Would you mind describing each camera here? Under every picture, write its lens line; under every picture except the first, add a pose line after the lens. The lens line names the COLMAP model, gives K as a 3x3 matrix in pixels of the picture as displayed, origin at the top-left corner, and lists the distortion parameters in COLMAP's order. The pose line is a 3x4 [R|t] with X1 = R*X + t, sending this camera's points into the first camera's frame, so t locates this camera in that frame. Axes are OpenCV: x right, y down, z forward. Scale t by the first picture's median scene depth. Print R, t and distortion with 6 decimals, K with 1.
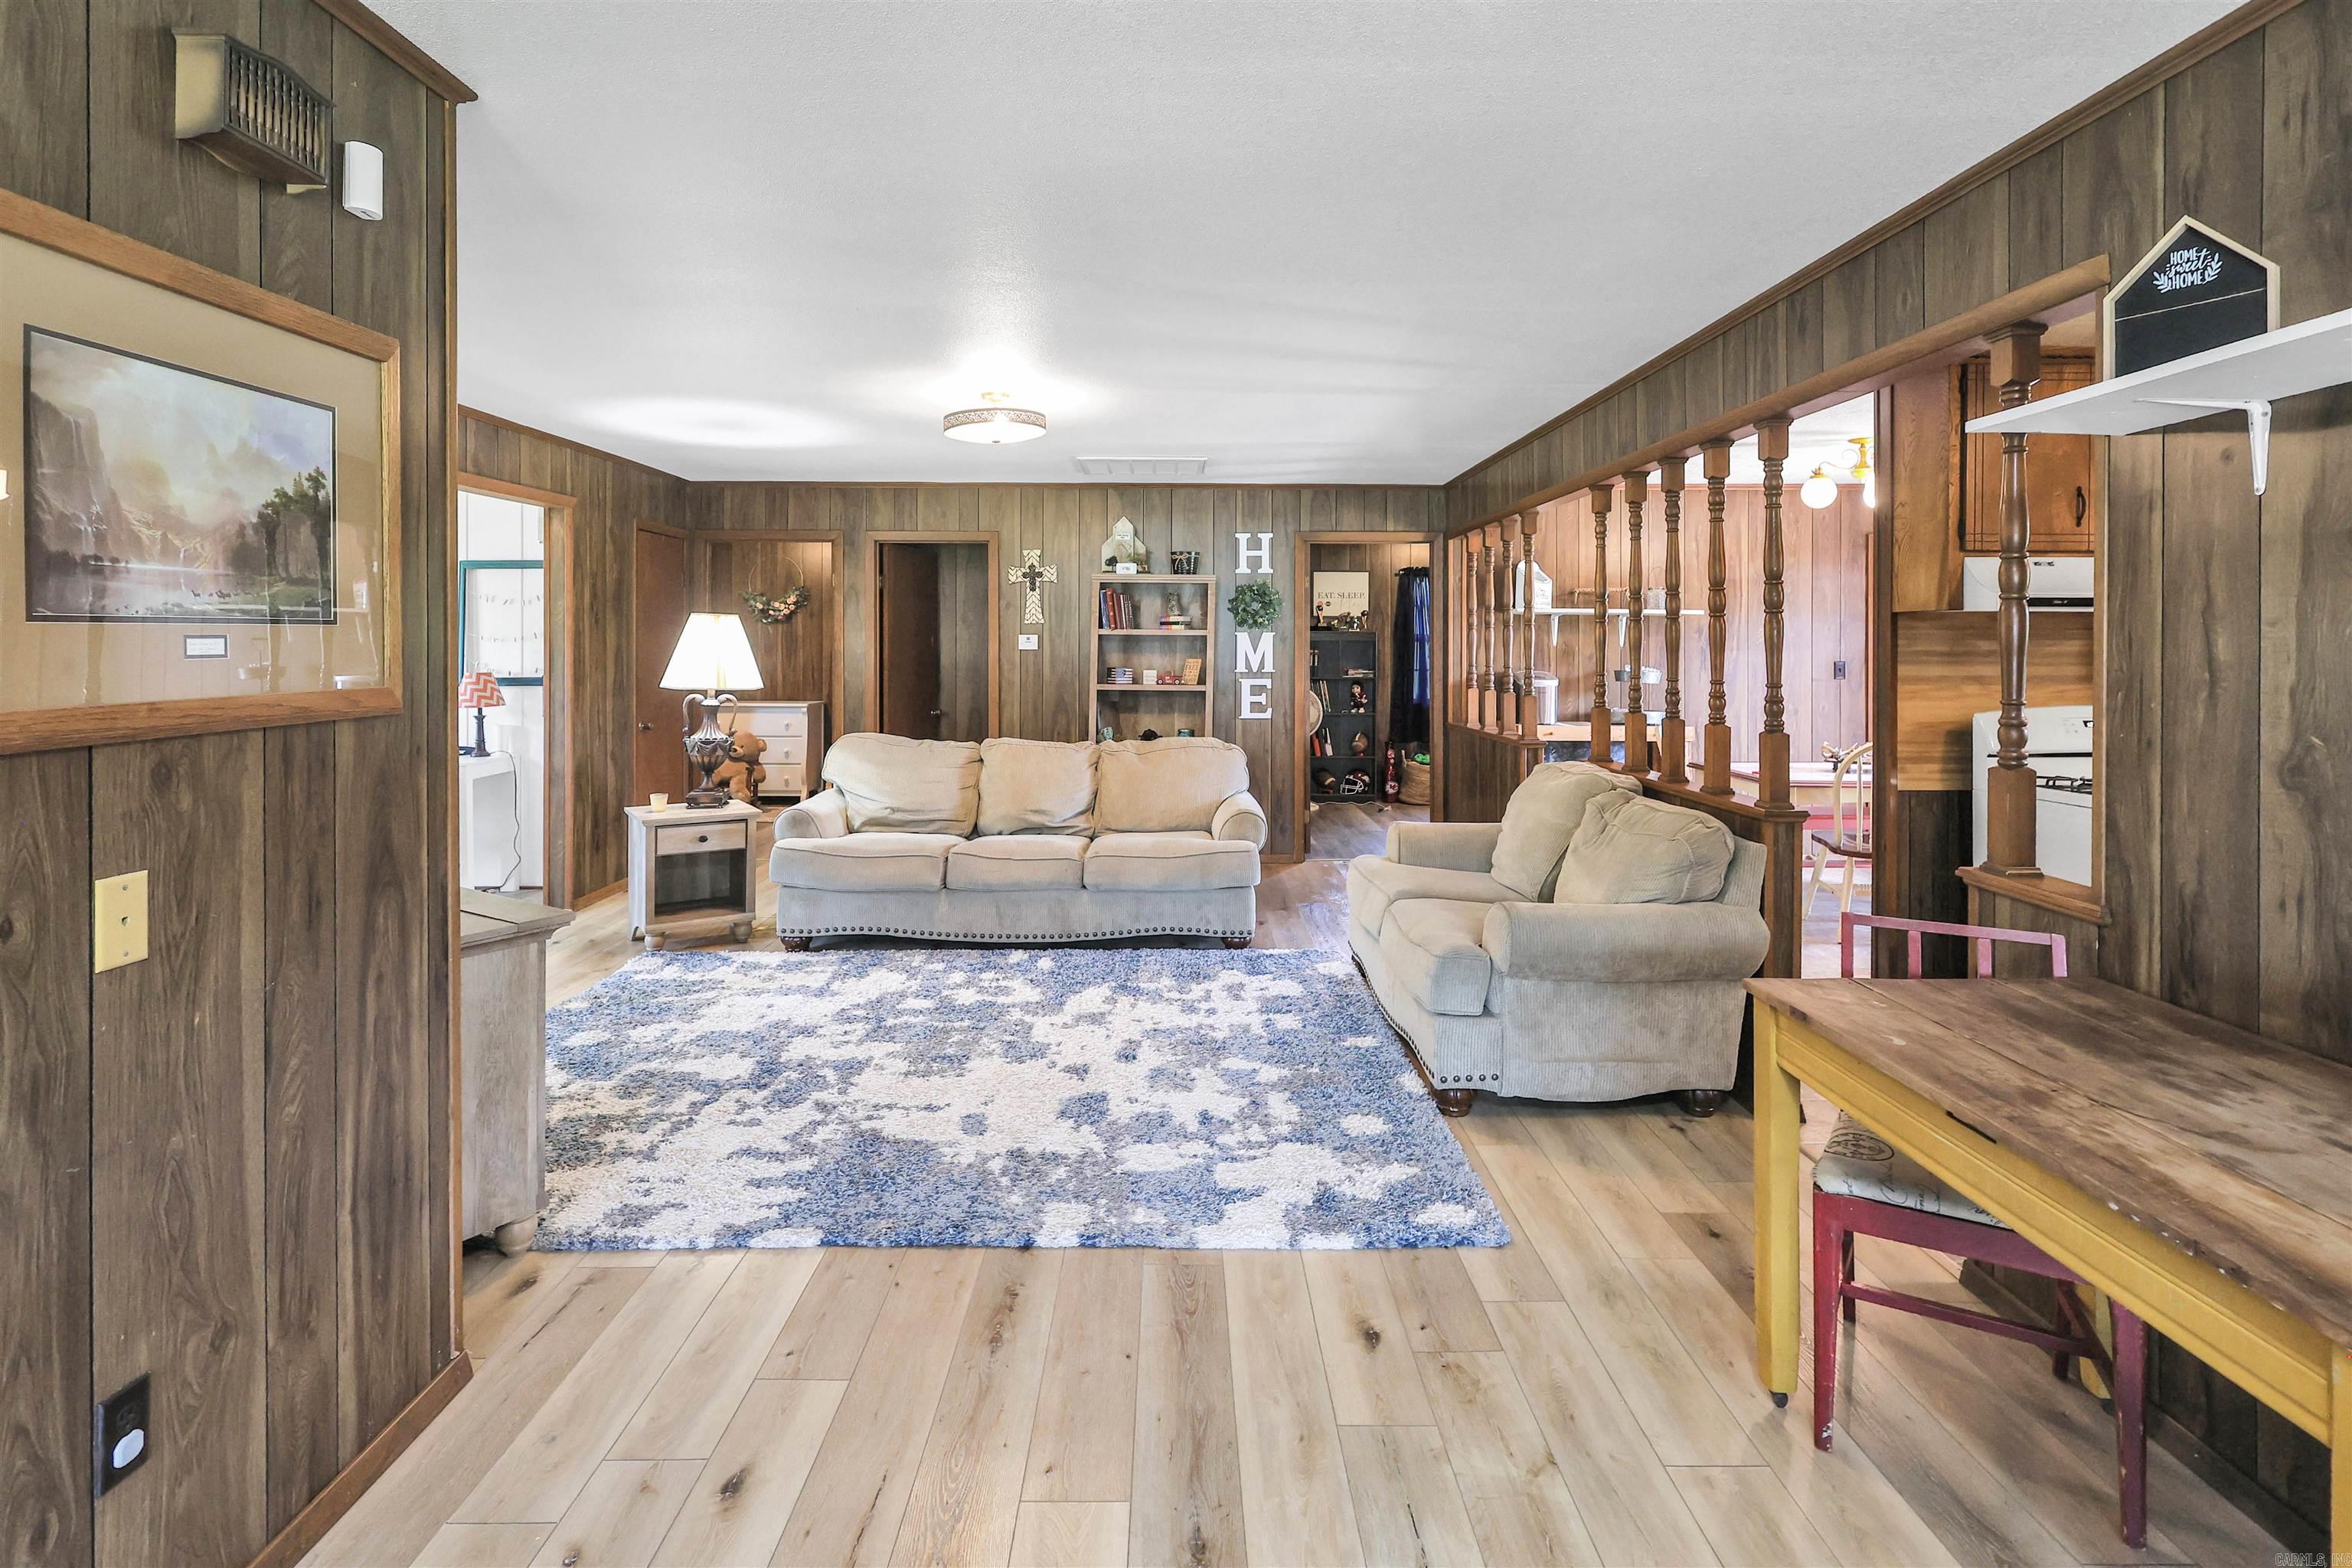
lens RADIAL K [[1134.4, 0, 1171.1], [0, 1134.4, 649.9], [0, 0, 1]] dist [-0.001388, -0.000121]
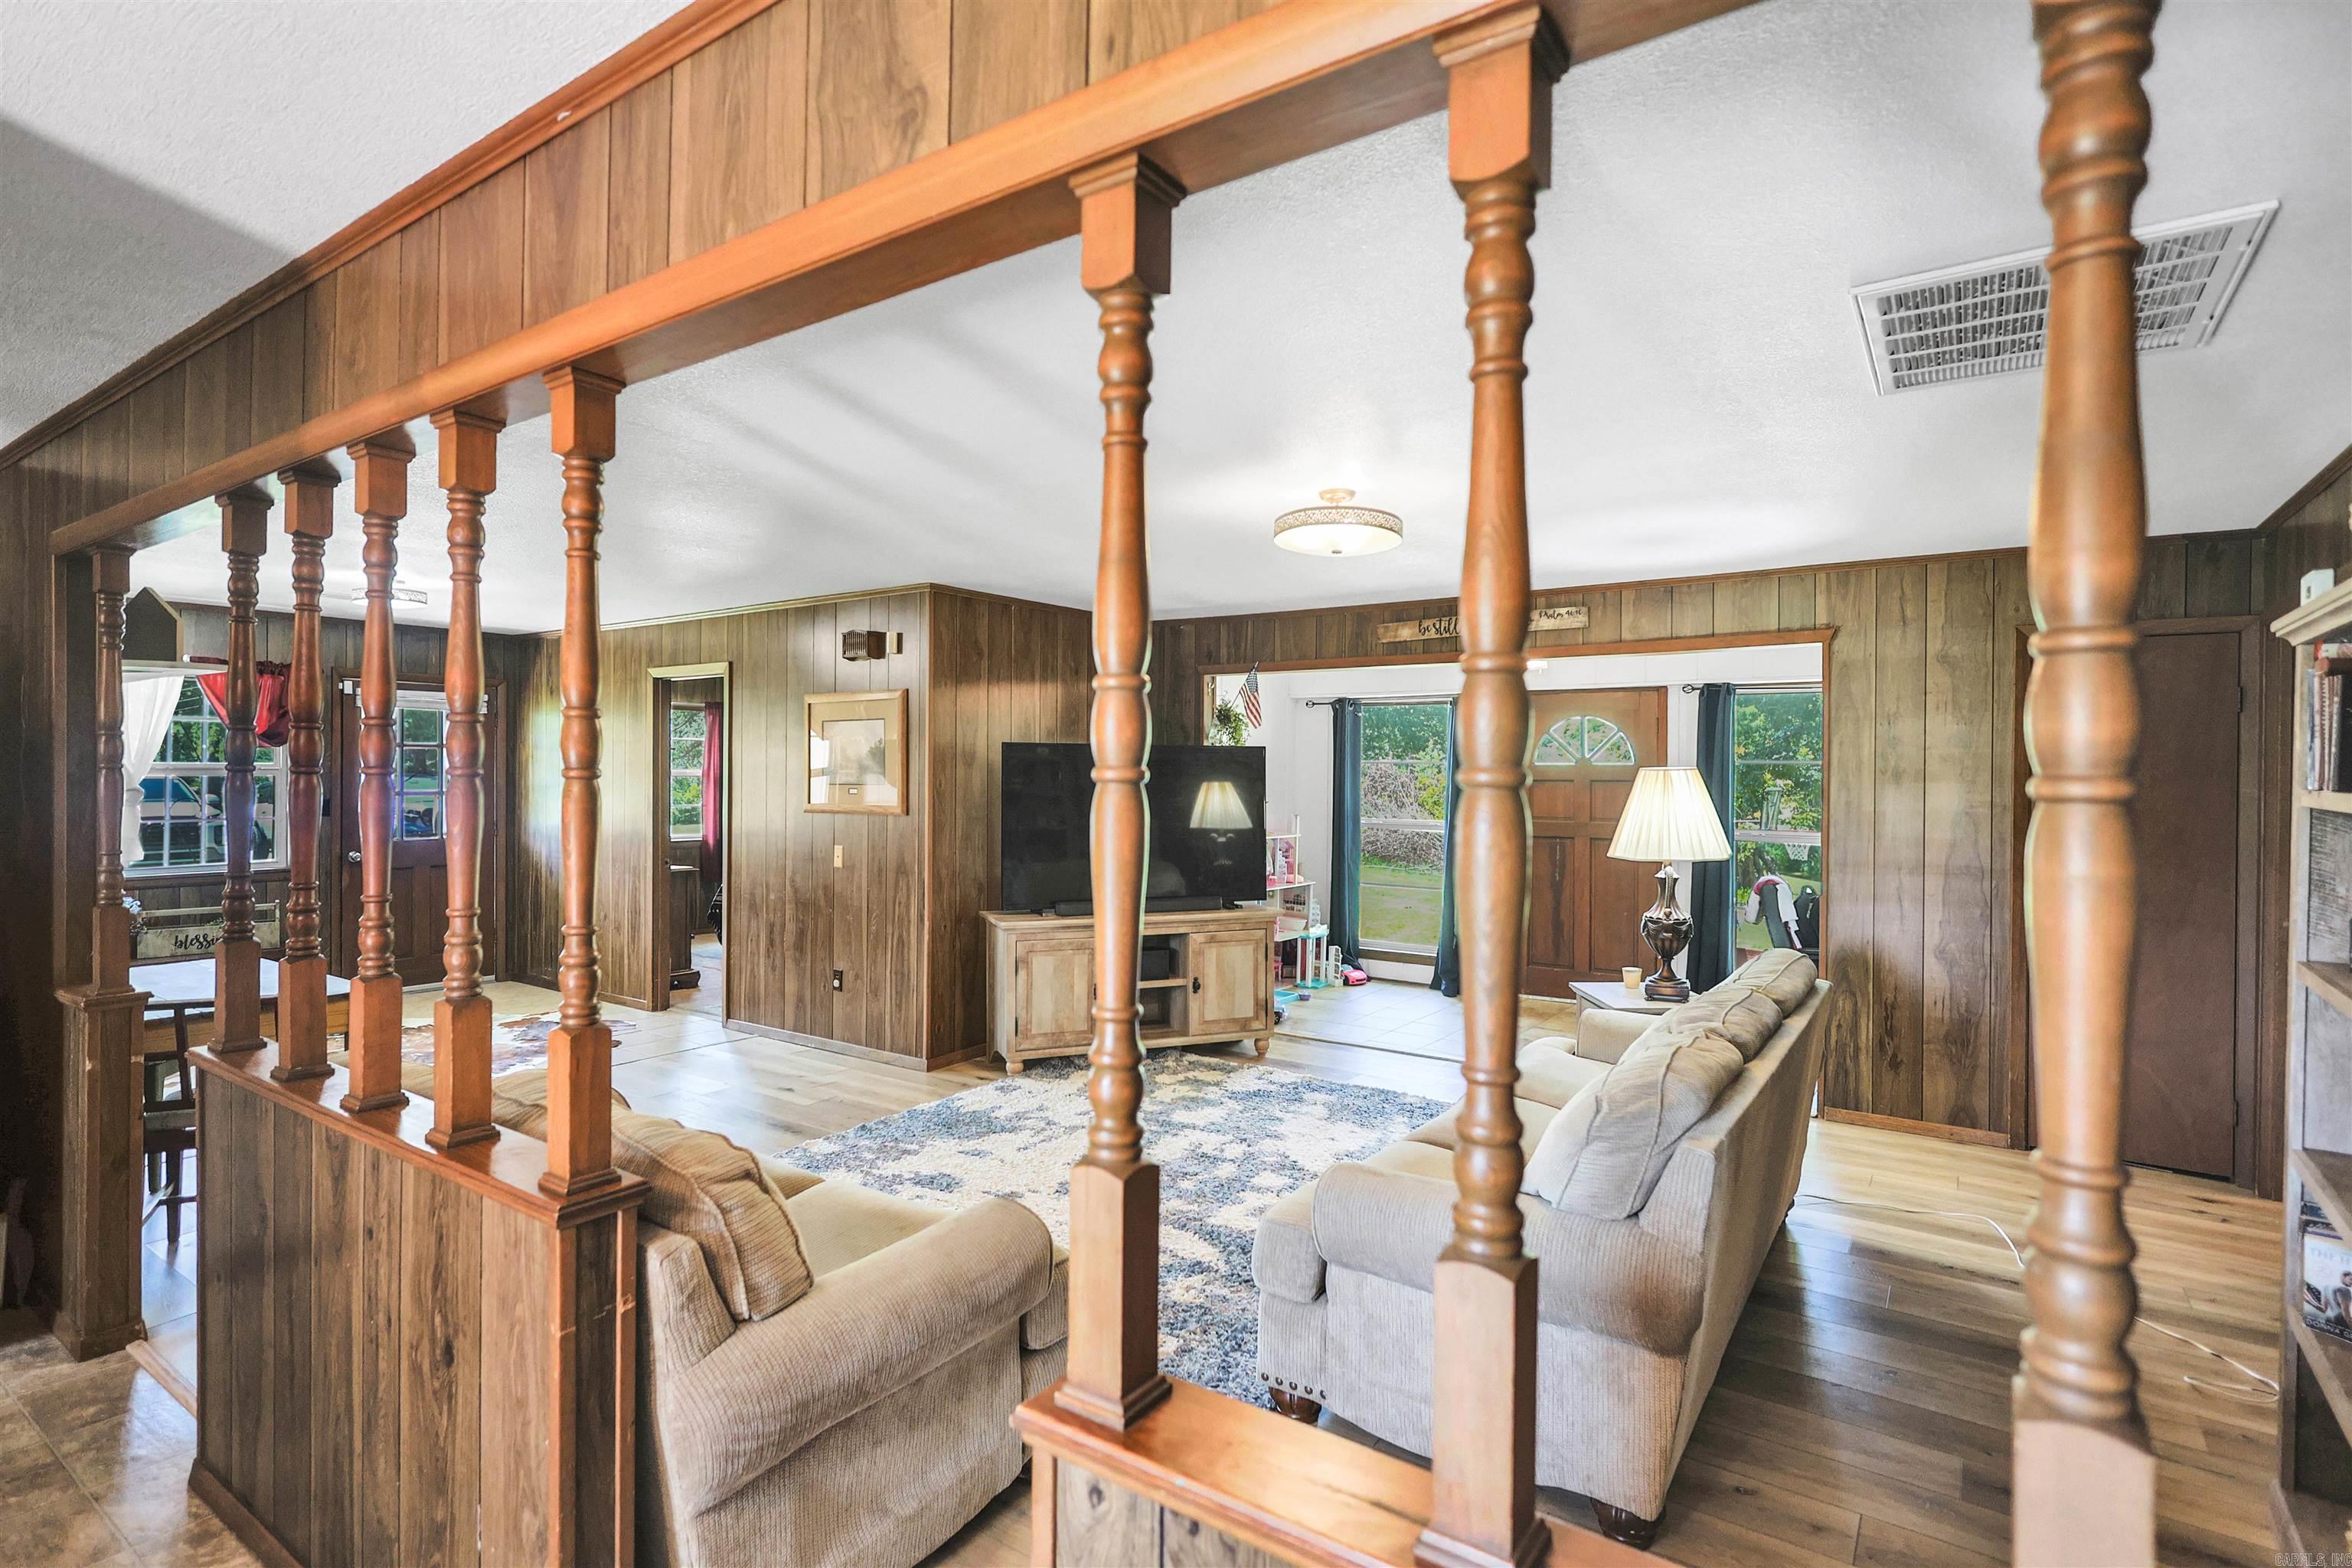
lens RADIAL K [[1144.8, 0, 1170.5], [0, 1144.8, 770.1], [0, 0, 1]] dist [-0.001316, -0.000271]
pose [[-0.569177, -0.003776, -0.822207, 0.490928], [-0.011393, 0.999930, 0.003295, -0.029303], [0.822136, 0.011243, -0.569180, 1.168652]]
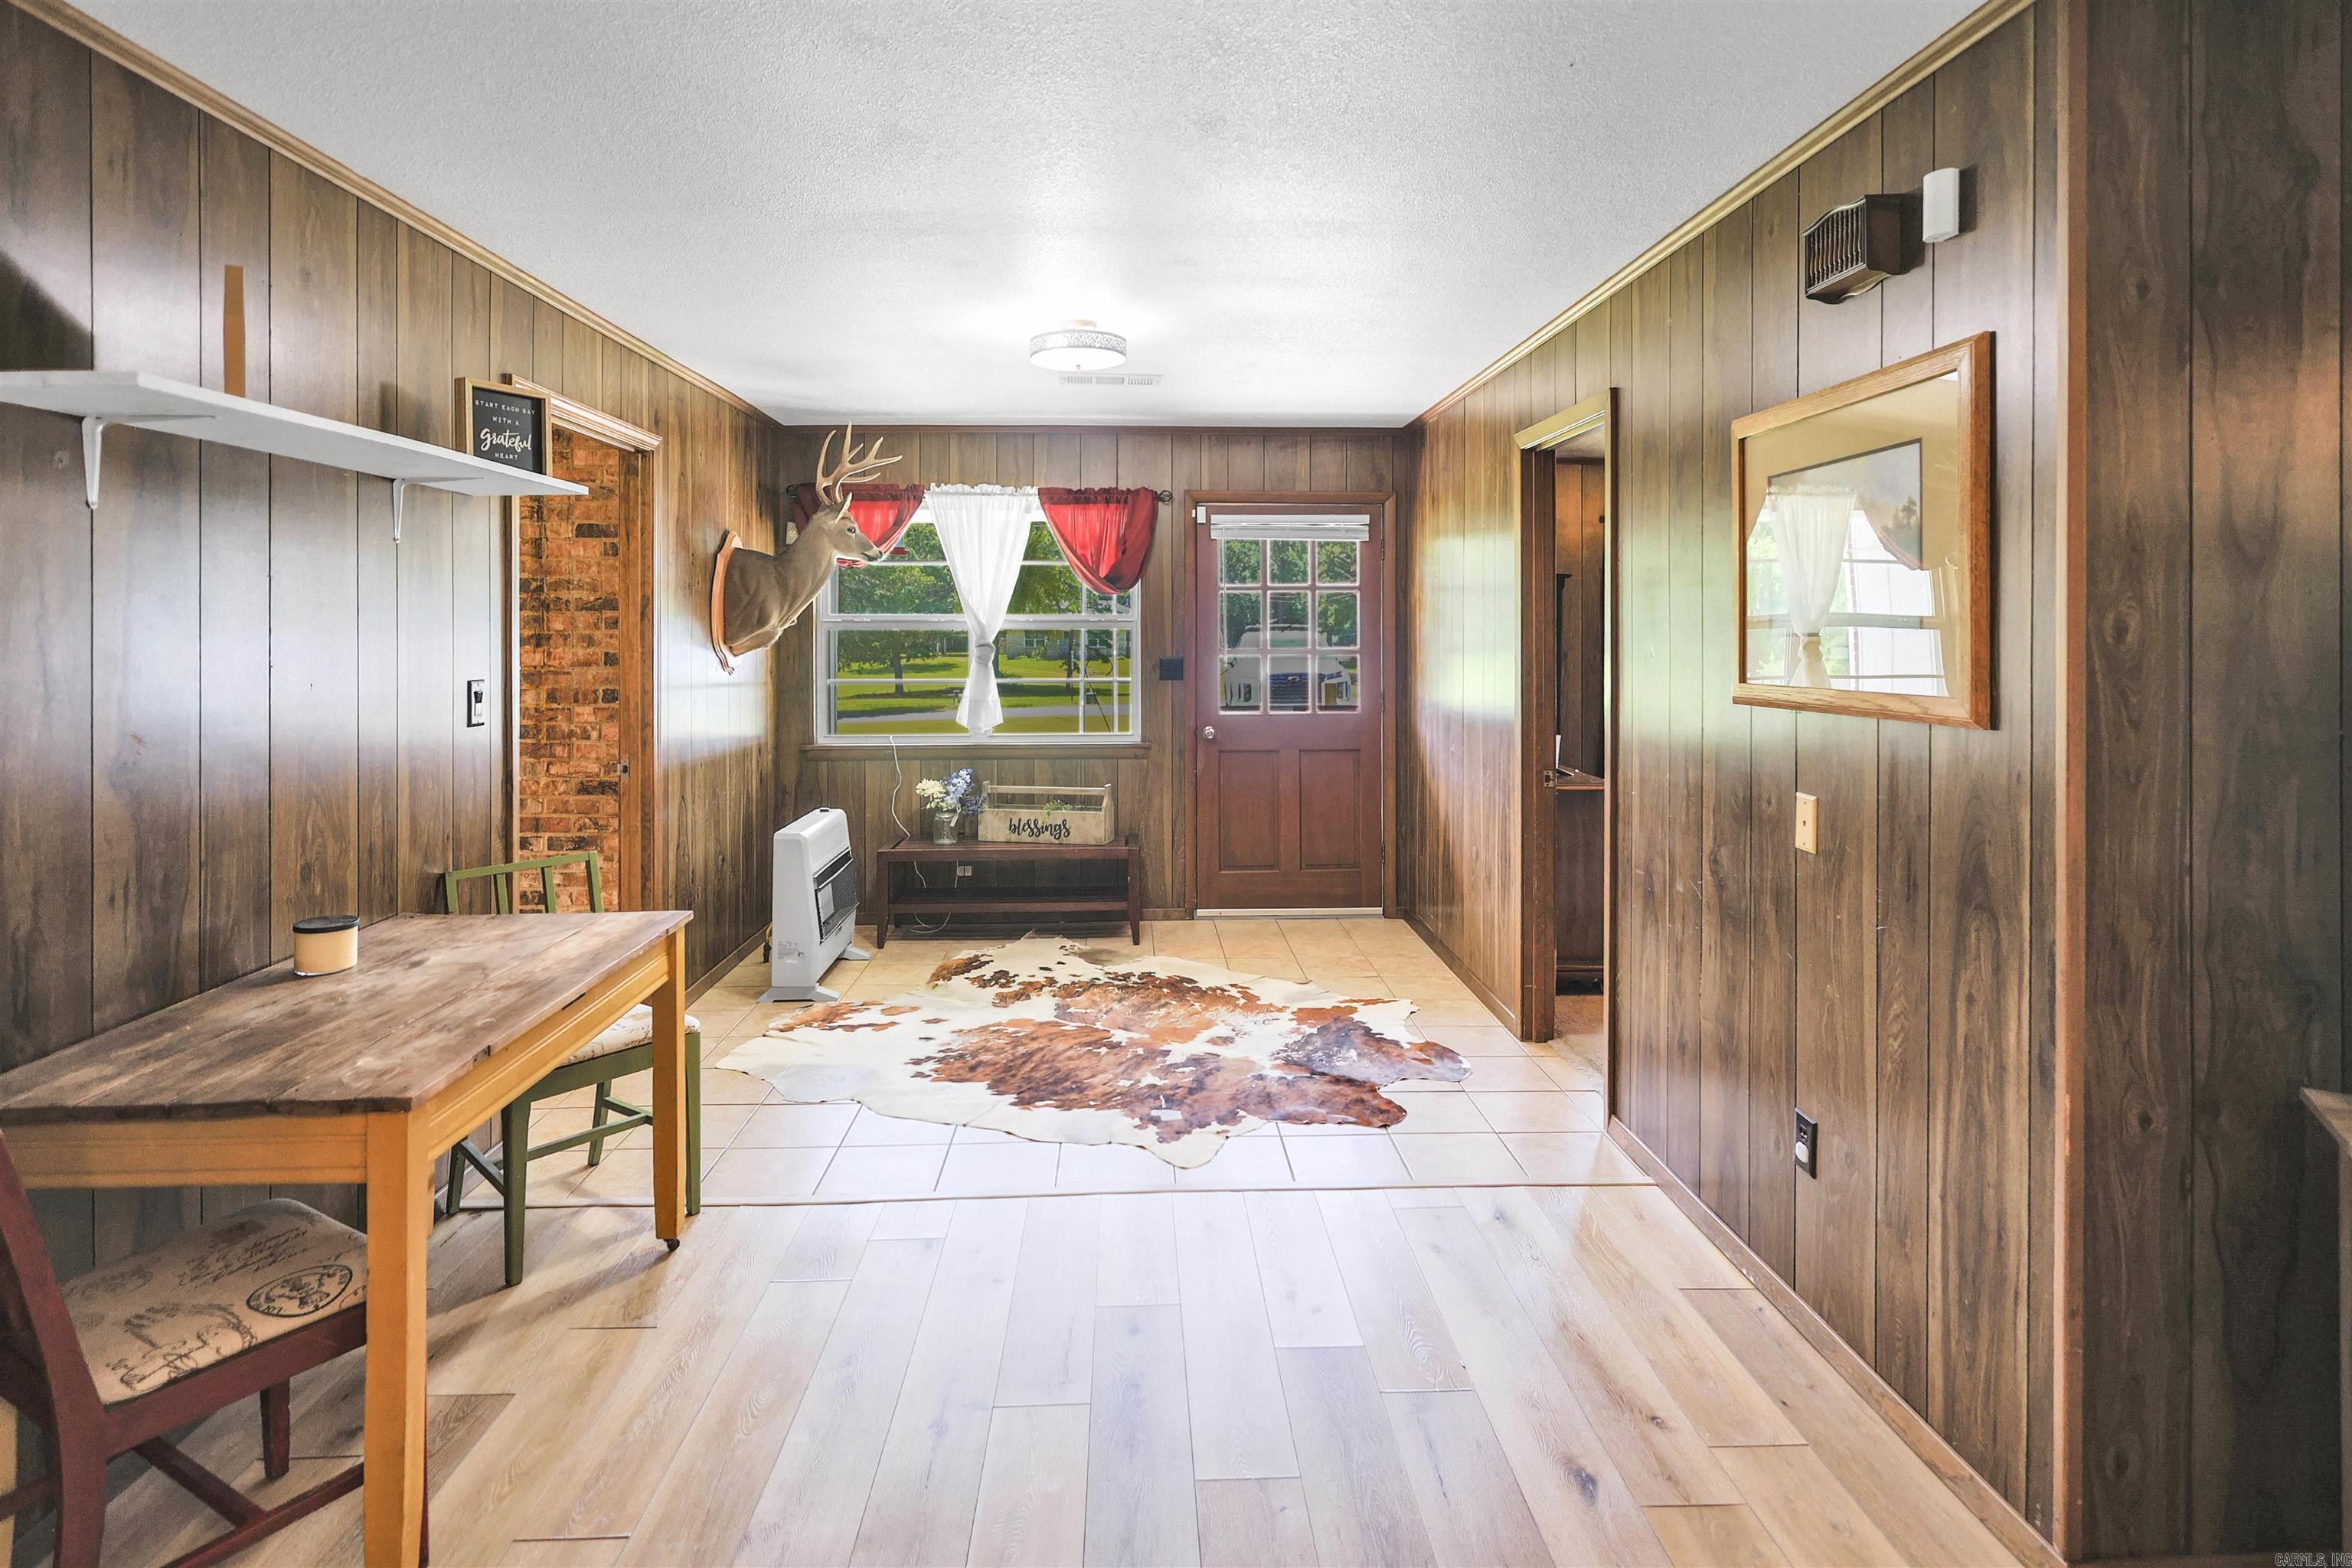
lens RADIAL K [[1197.8, 0, 1172.1], [0, 1197.8, 631.5], [0, 0, 1]] dist [0.001008, 0.000385]
pose [[-0.999133, 0.000166, -0.041625, 0.010578], [-0.000132, 0.999974, 0.007151, -0.011592], [0.041625, 0.007151, -0.999108, 0.703935]]
